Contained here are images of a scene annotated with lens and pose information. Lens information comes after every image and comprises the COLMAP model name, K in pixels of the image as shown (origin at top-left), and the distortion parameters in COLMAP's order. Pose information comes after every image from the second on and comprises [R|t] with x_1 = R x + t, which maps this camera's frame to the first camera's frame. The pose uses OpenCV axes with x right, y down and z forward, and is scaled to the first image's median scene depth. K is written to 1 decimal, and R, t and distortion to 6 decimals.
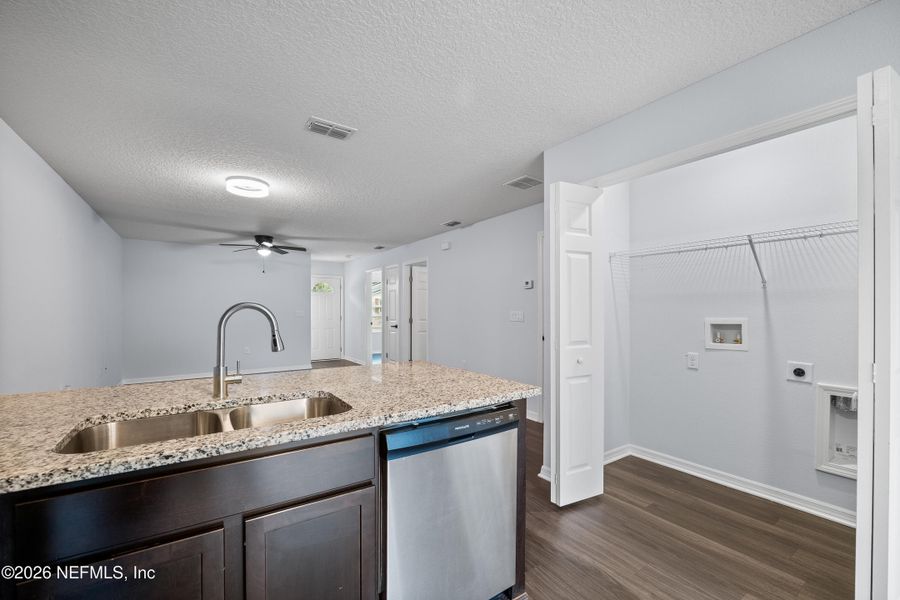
lens RADIAL K [[368.8, 0, 447.7], [0, 368.8, 310.2], [0, 0, 1]] dist [-0.011983, 0.000306]
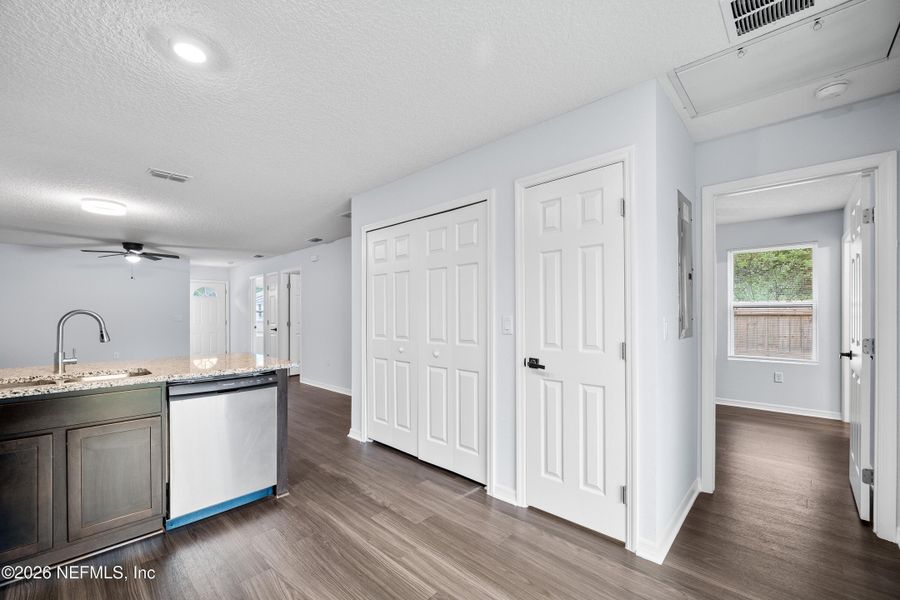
lens RADIAL K [[368.8, 0, 447.7], [0, 368.8, 310.2], [0, 0, 1]] dist [-0.011983, 0.000306]
pose [[0.977152, -0.002199, 0.212529, 0.173147], [0.004530, 0.999935, -0.010479, 0.000900], [-0.212492, 0.011203, 0.977098, -0.222630]]
